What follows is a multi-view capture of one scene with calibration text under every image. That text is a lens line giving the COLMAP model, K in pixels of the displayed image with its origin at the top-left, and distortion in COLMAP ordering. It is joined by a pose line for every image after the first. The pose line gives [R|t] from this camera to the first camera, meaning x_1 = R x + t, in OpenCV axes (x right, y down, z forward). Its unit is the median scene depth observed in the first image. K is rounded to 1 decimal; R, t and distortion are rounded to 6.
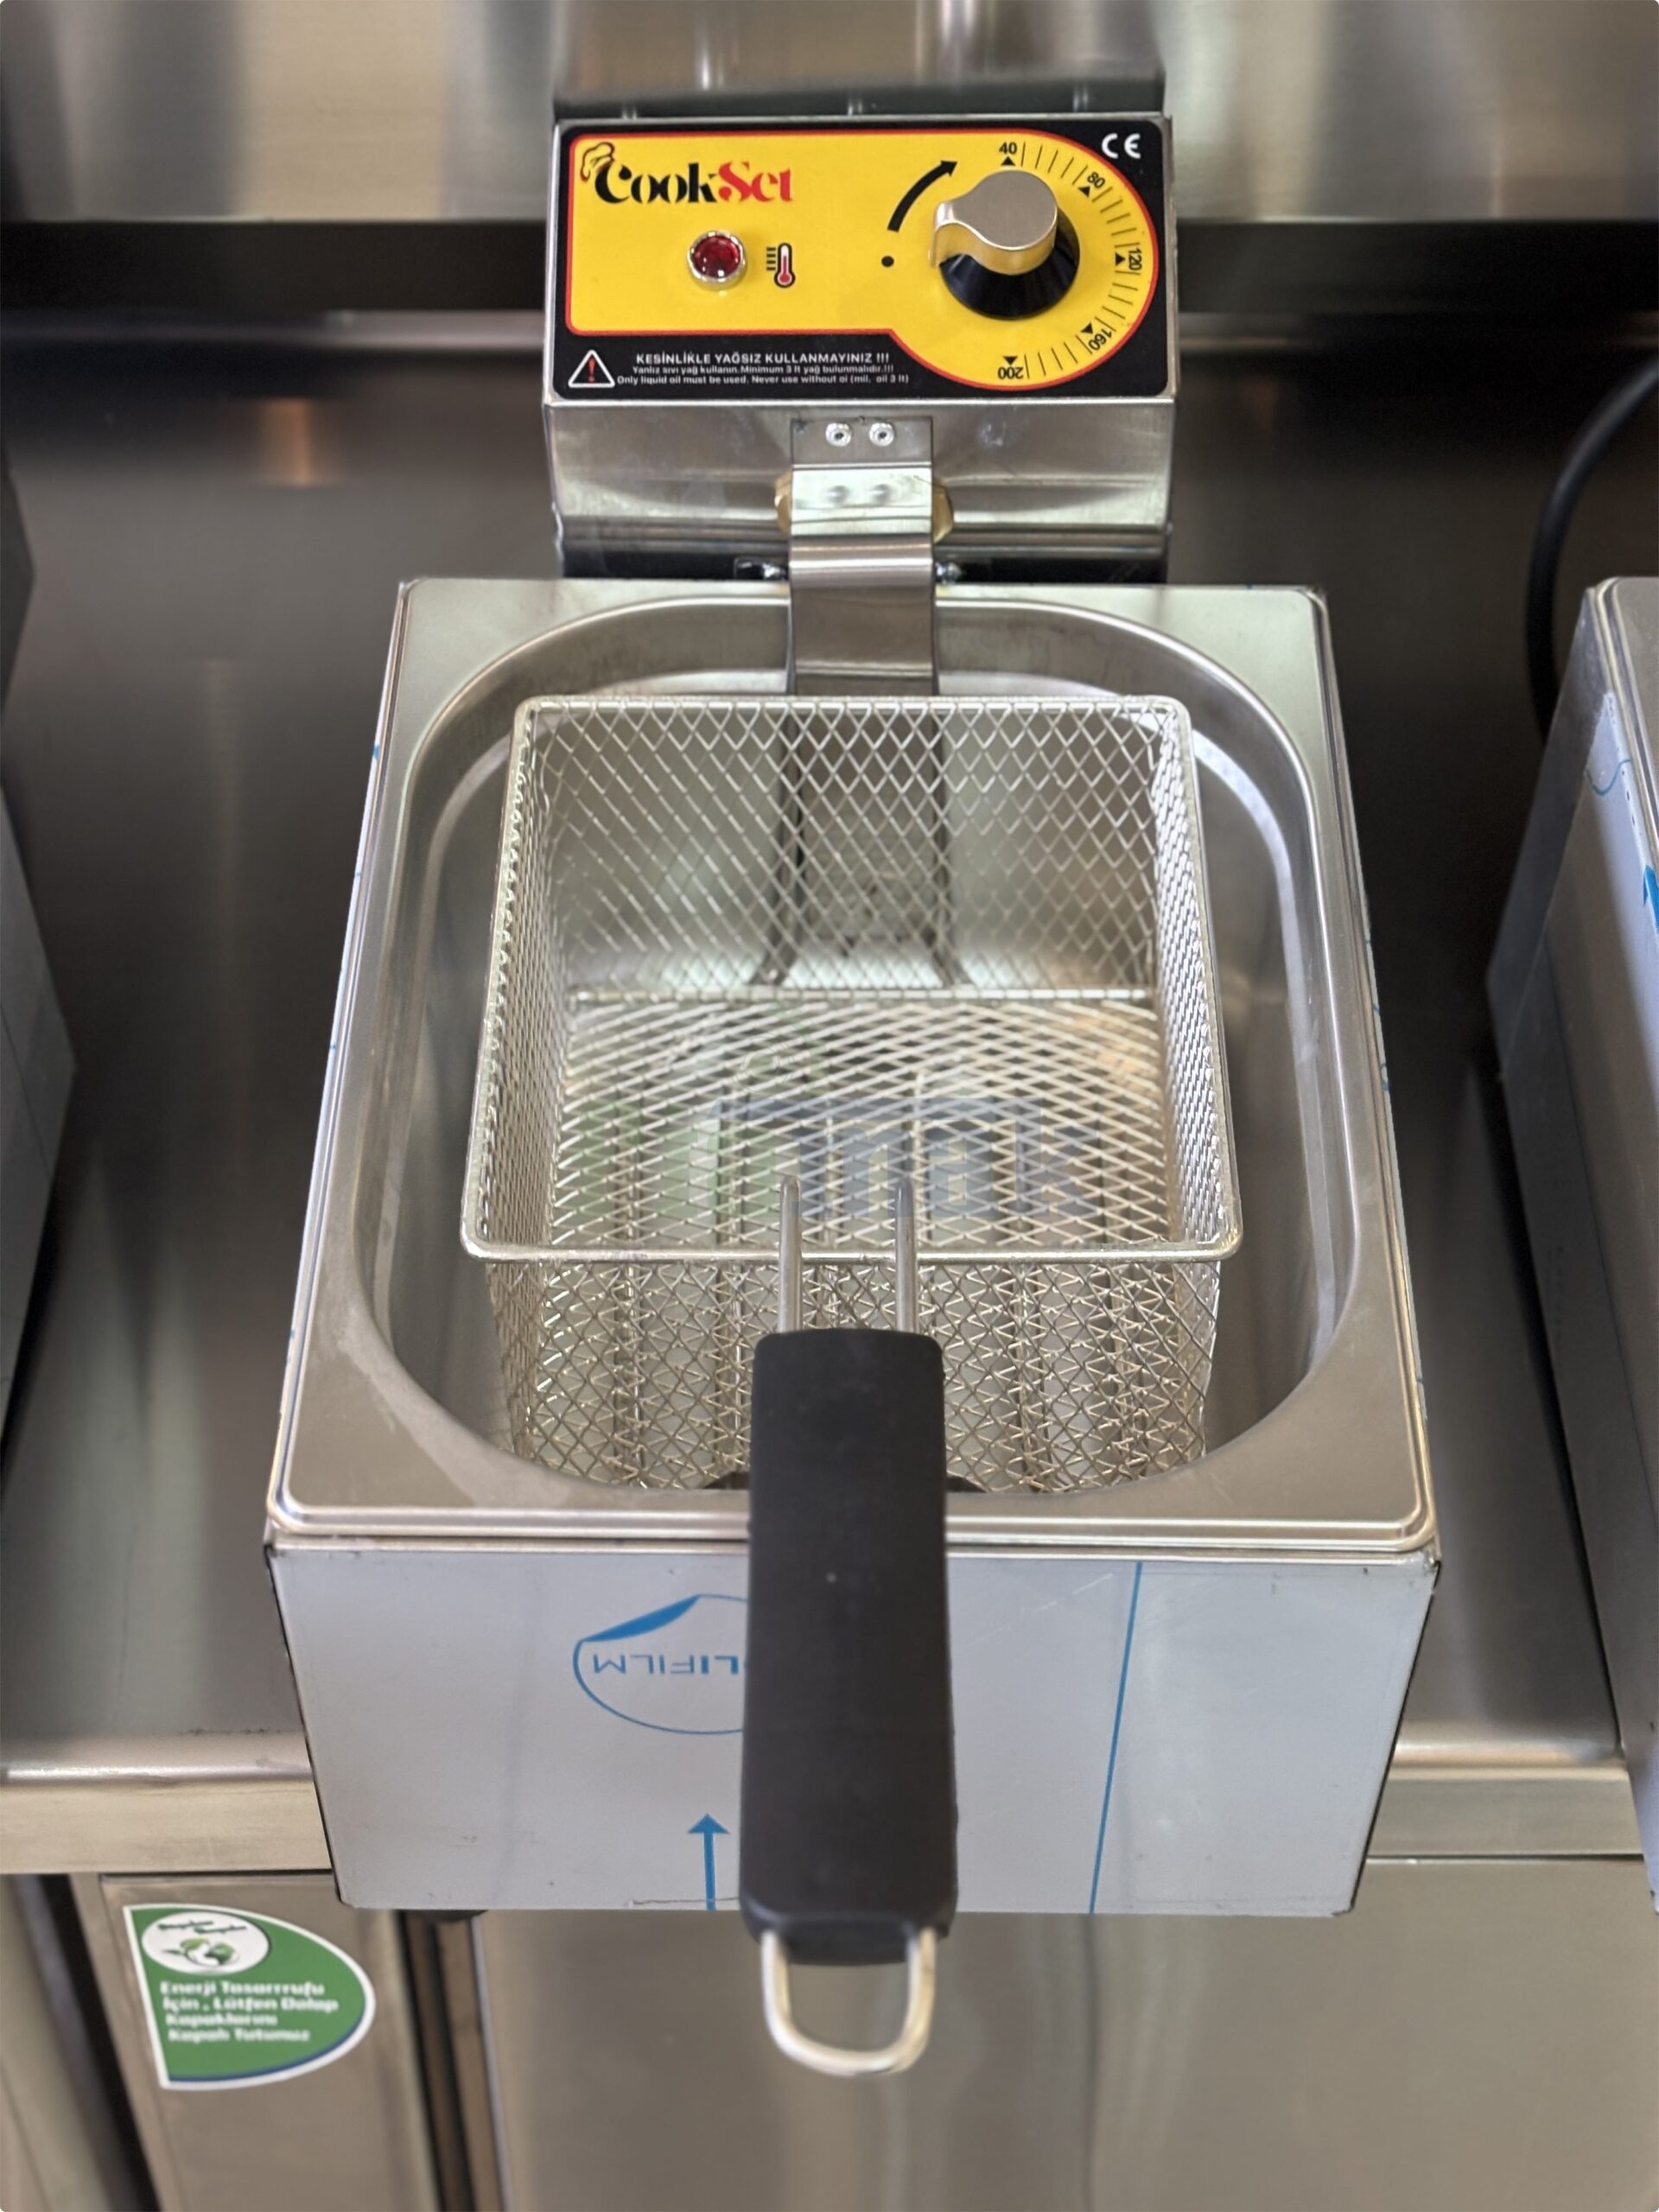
lens RADIAL K [[3421.6, 0, 842.9], [0, 3421.6, 1226.0], [0, 0, 1]] dist [0.035683, 0.000000]
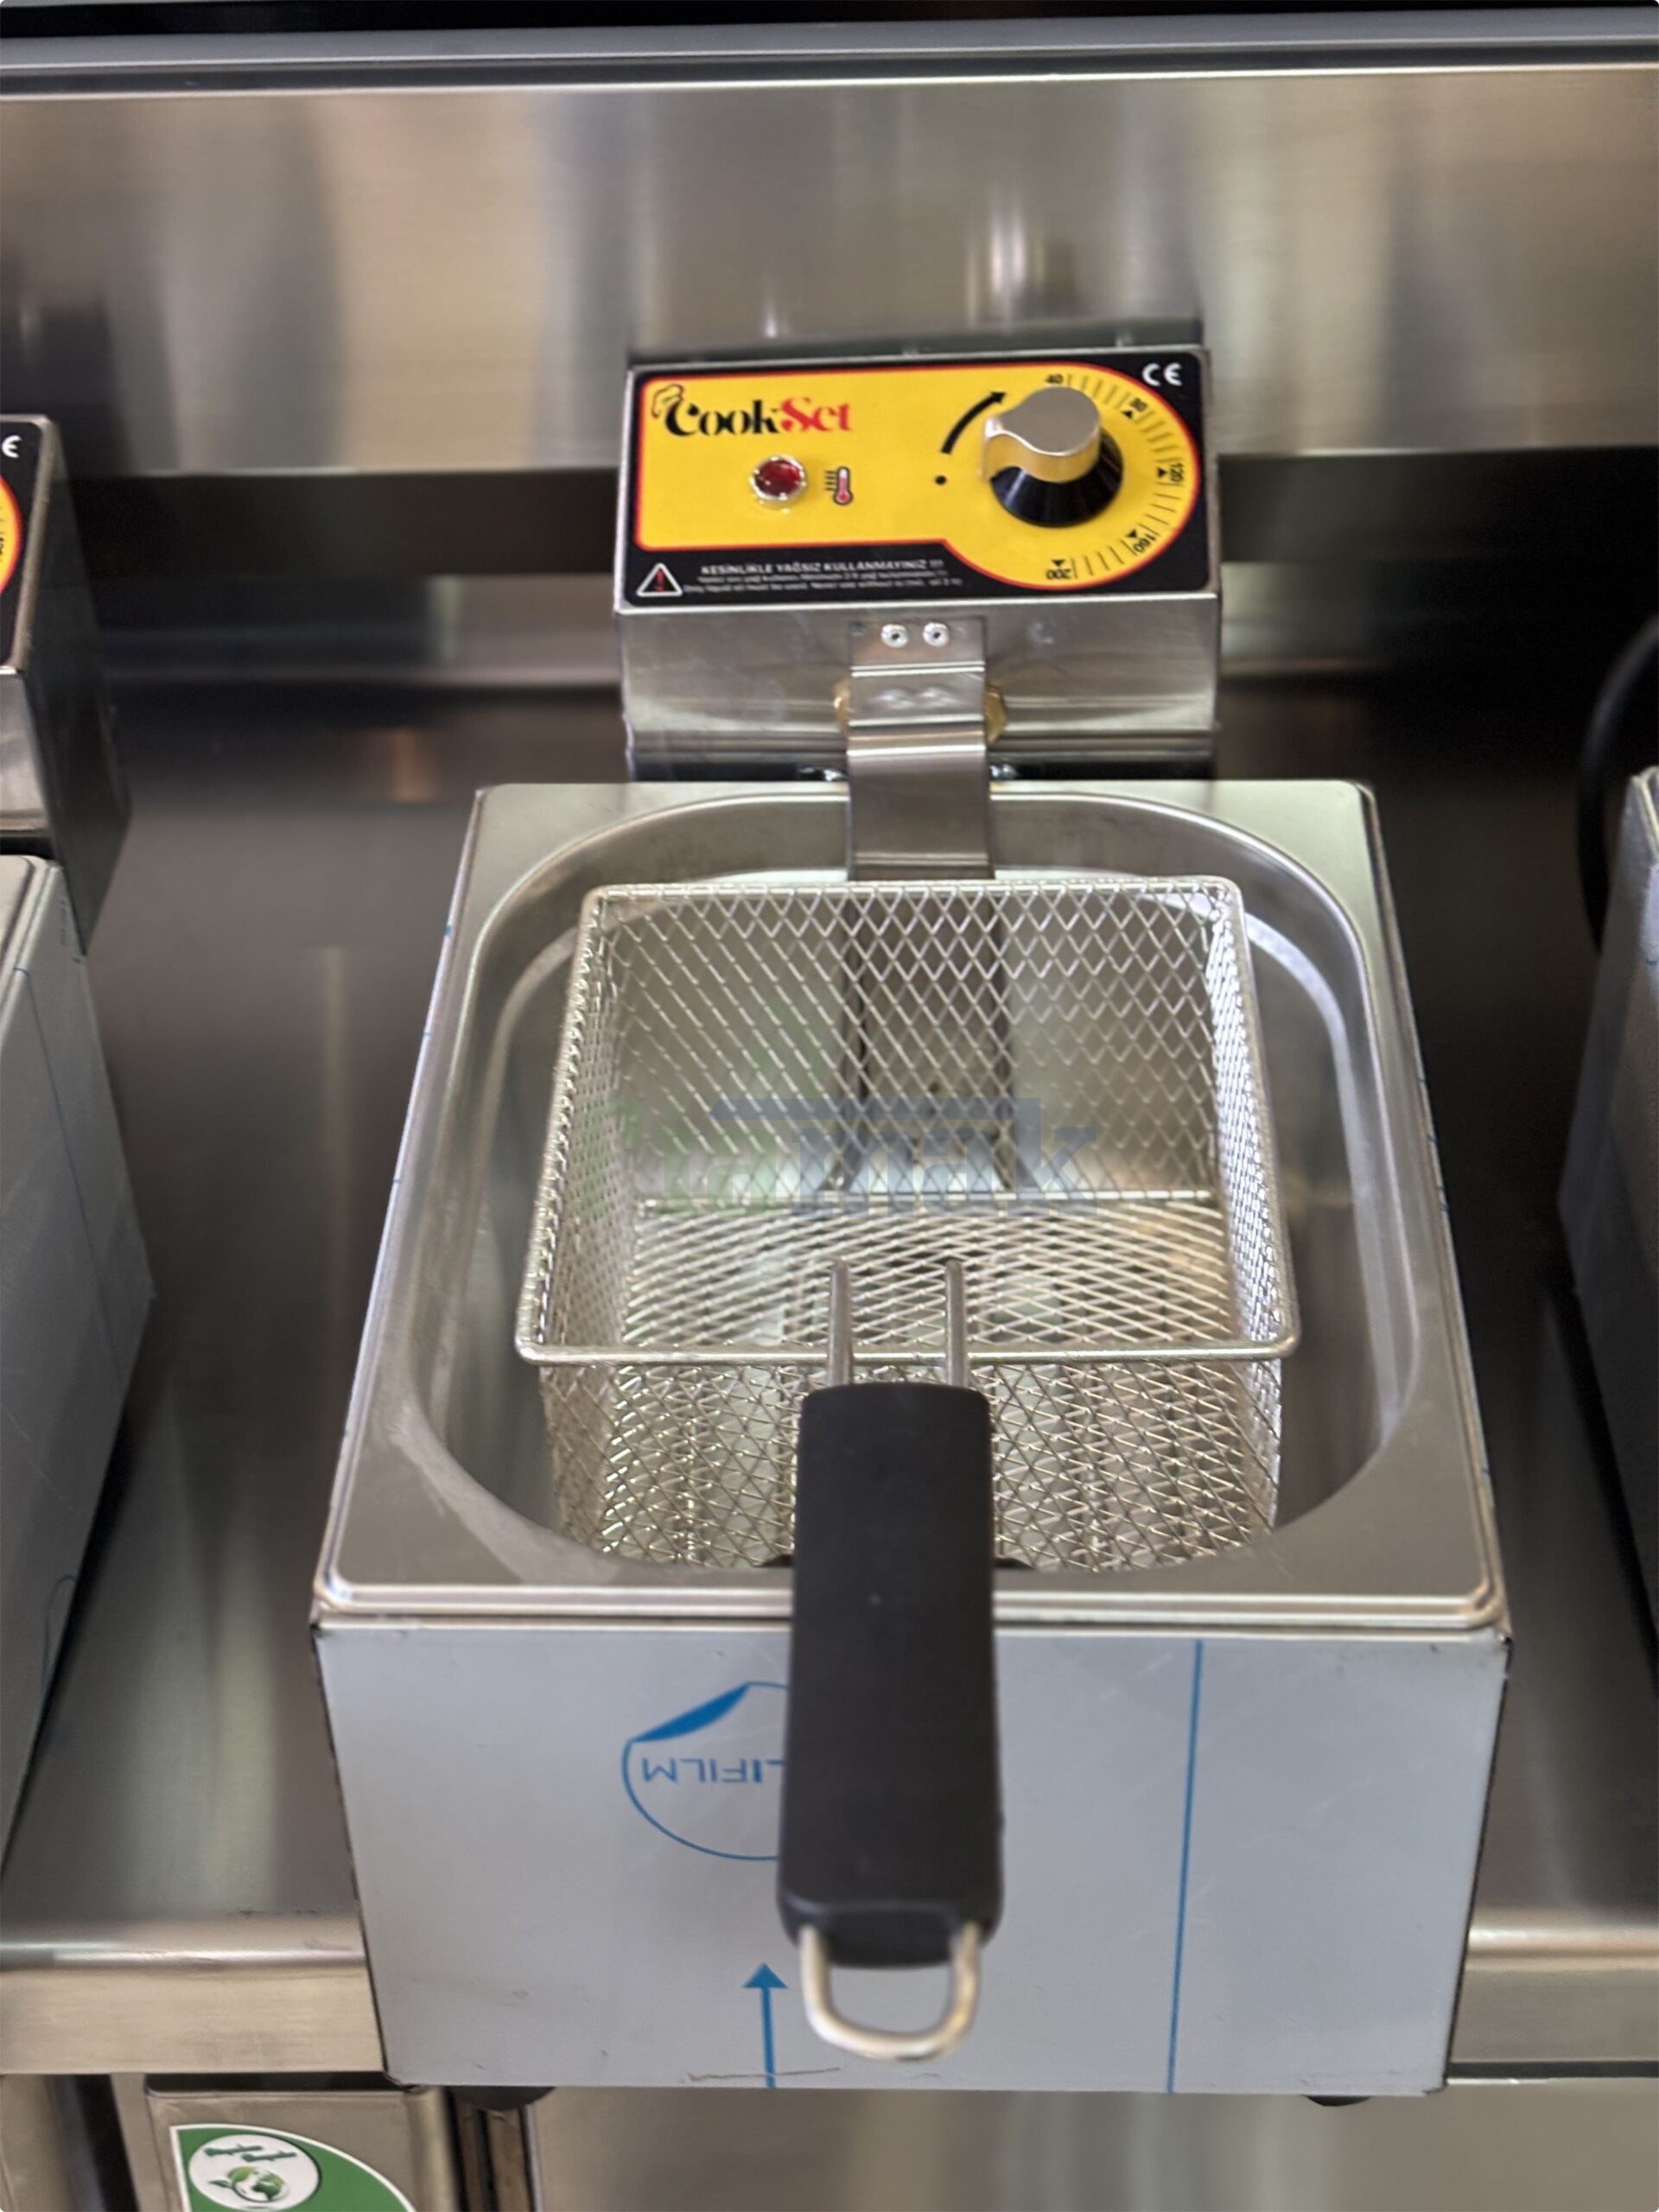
lens RADIAL K [[3421.6, 0, 768.9], [0, 3421.6, 1141.7], [0, 0, 1]] dist [0.035683, 0.000000]
pose [[0.998404, -0.010456, -0.055491, 0.016564], [-0.000781, 0.980055, -0.198724, 0.126899], [0.056462, 0.198450, 0.978483, 0.008027]]
